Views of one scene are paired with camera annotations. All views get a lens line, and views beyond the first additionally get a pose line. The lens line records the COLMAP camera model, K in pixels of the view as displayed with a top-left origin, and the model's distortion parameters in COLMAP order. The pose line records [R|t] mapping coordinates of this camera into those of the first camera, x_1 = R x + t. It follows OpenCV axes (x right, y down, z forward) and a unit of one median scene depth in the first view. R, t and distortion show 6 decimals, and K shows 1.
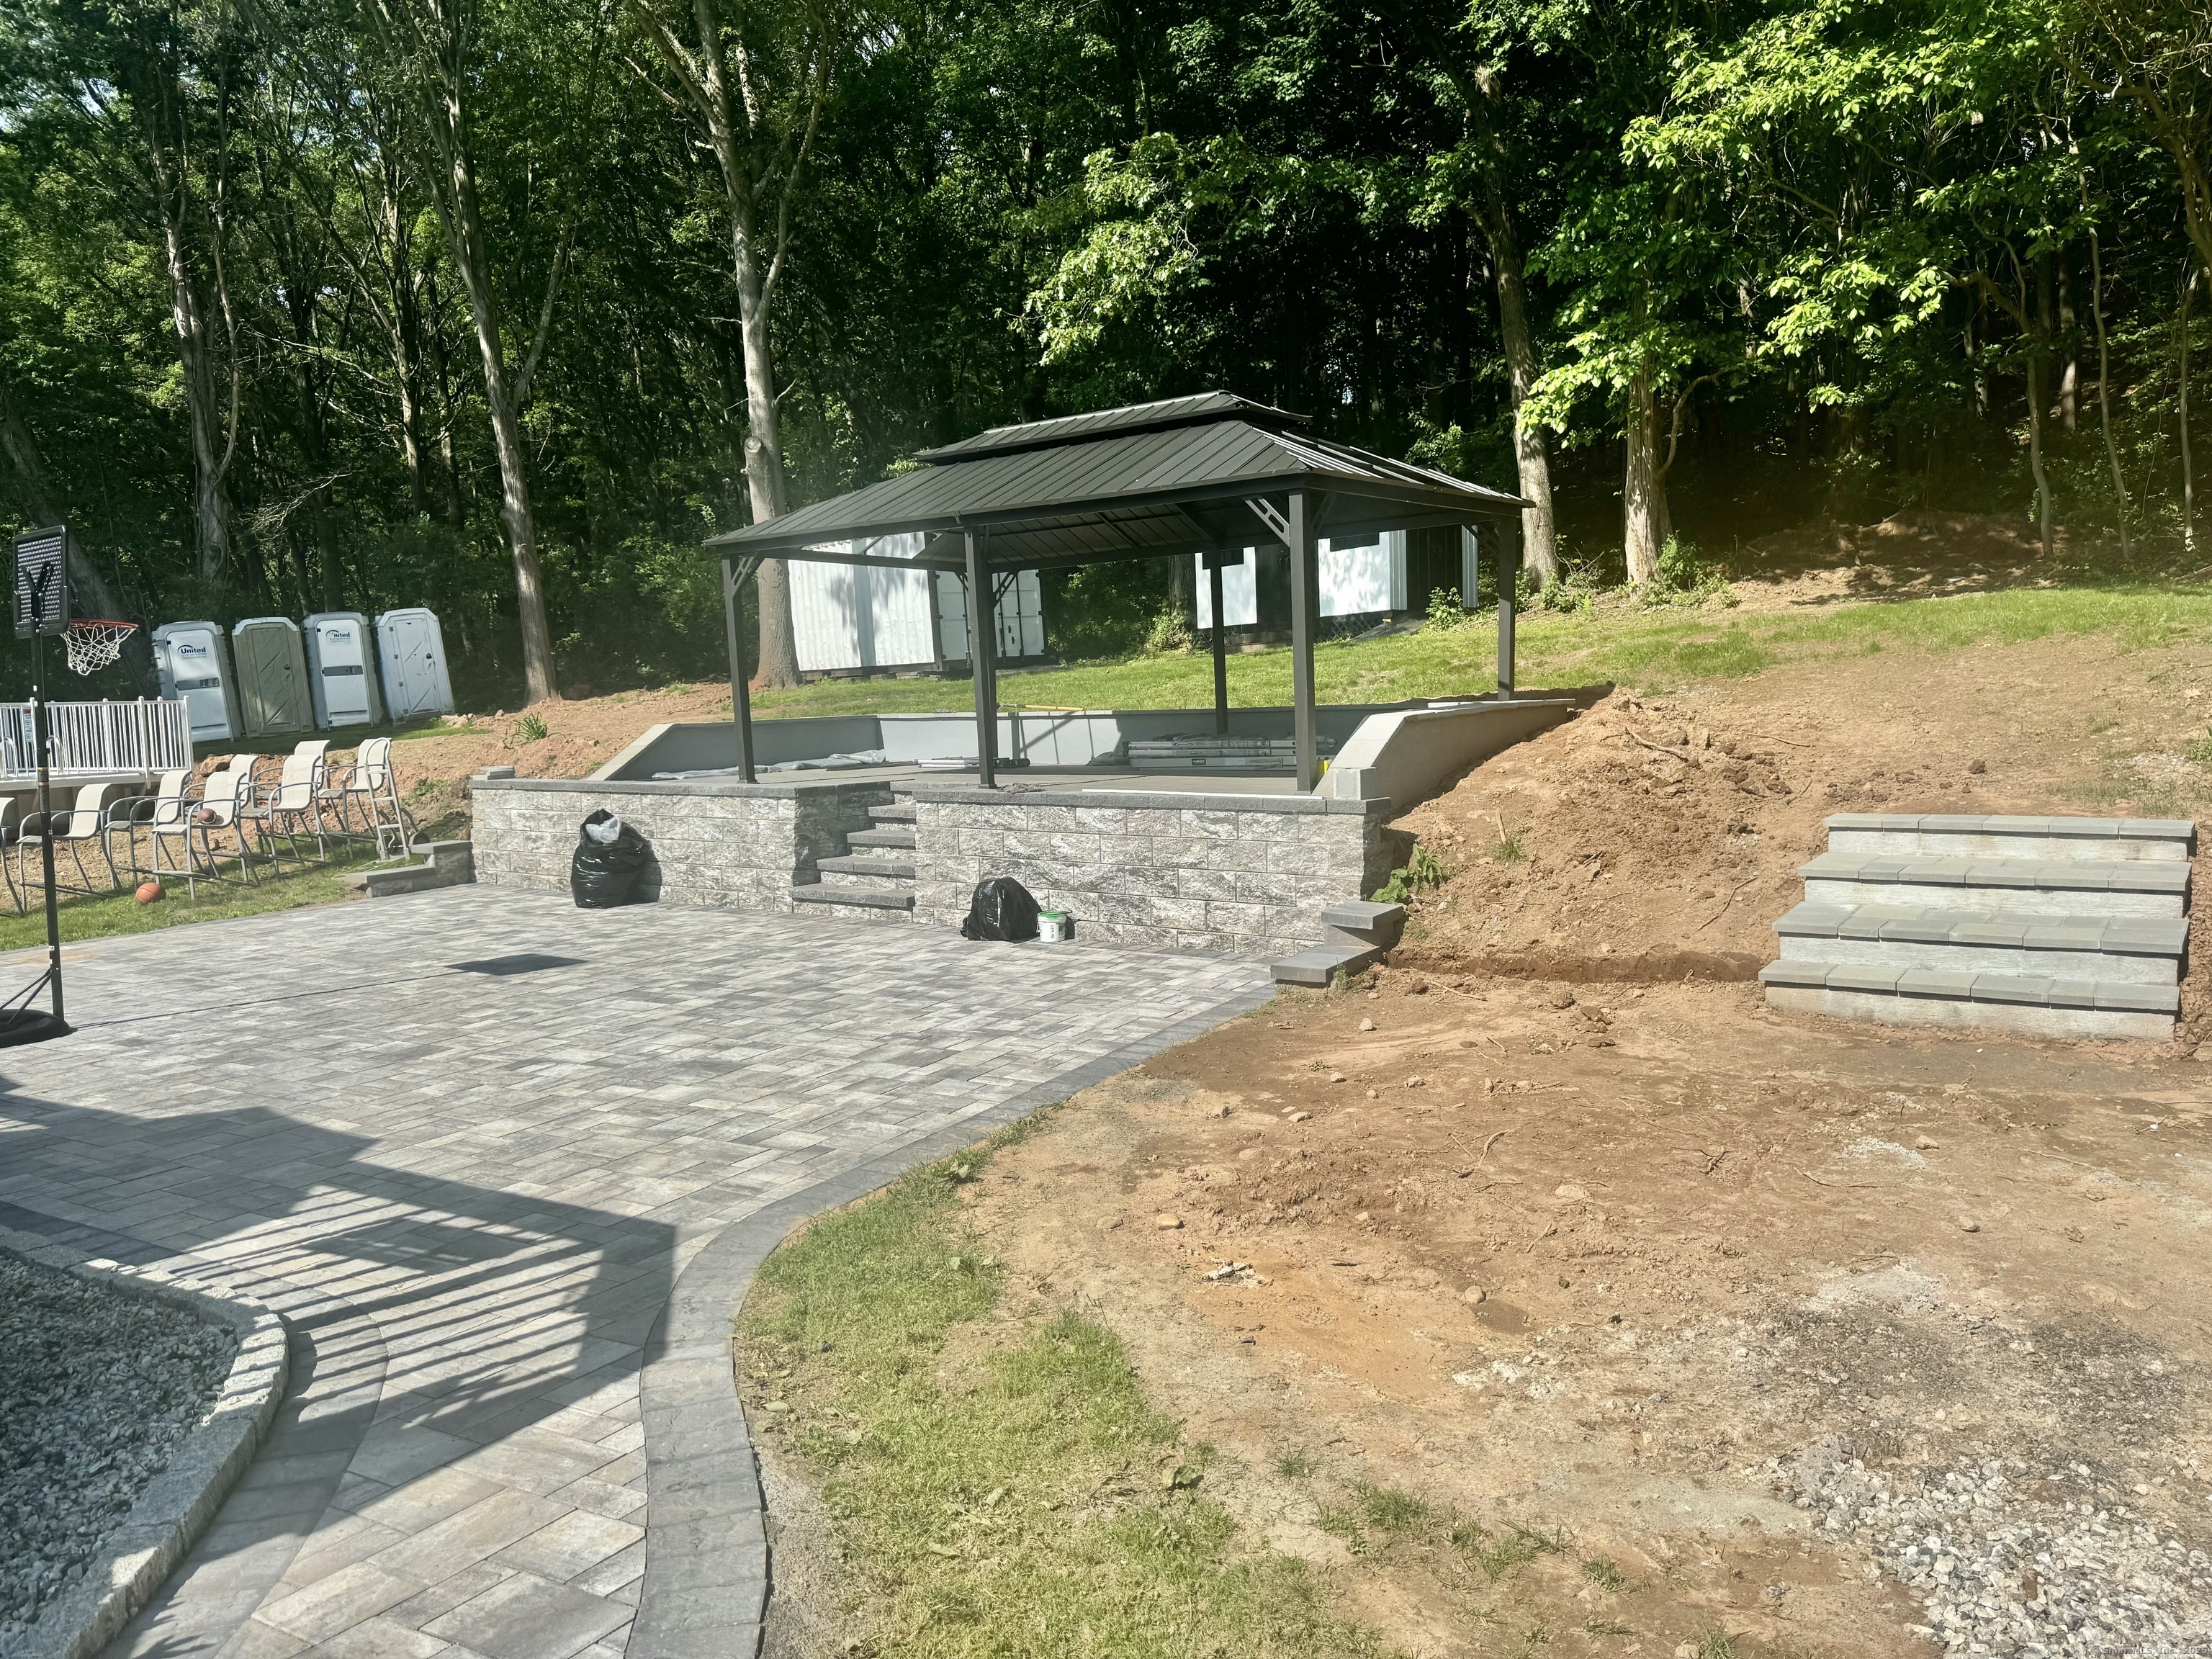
lens RADIAL K [[1565.7, 0, 1106.0], [0, 1565.7, 829.5], [0, 0, 1]] dist [0.010312, -0.007346]
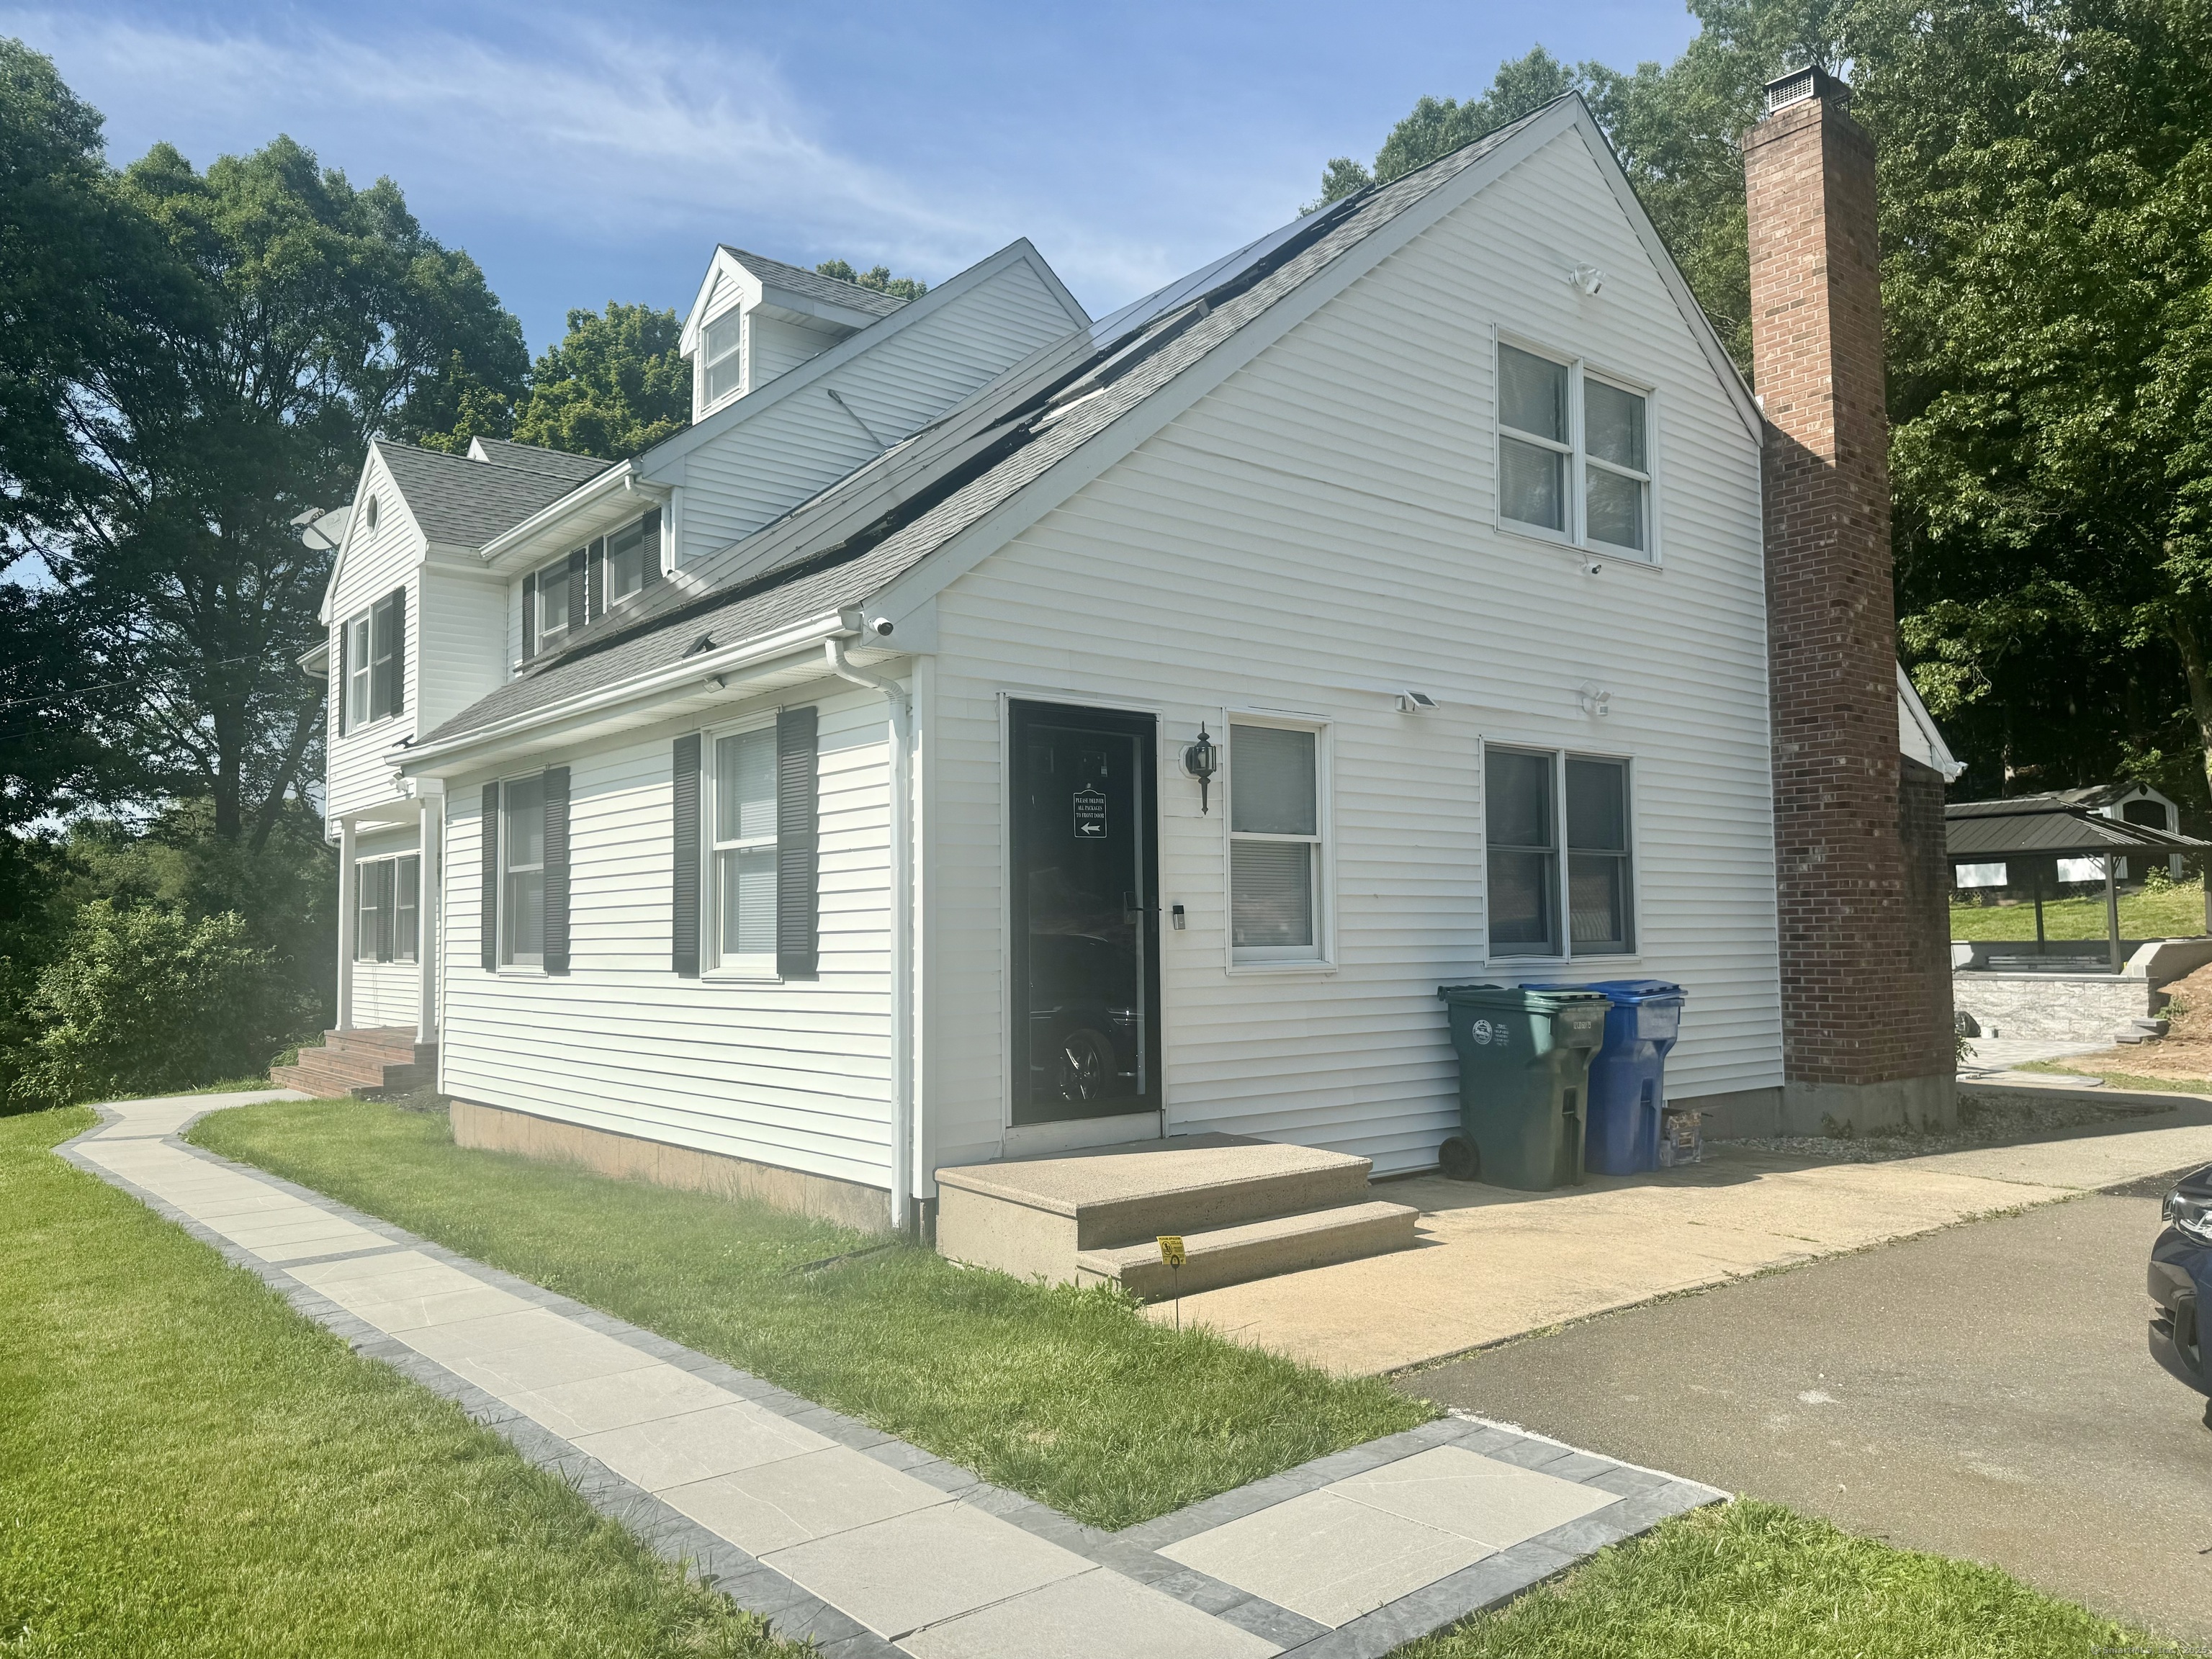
lens RADIAL K [[1565.7, 0, 1106.0], [0, 1565.7, 829.5], [0, 0, 1]] dist [0.010312, -0.007346]
pose [[0.936377, -0.008845, -0.350885, -0.387654], [-0.042193, 0.989597, -0.137543, 0.122954], [0.348451, 0.143597, 0.926262, -1.471732]]
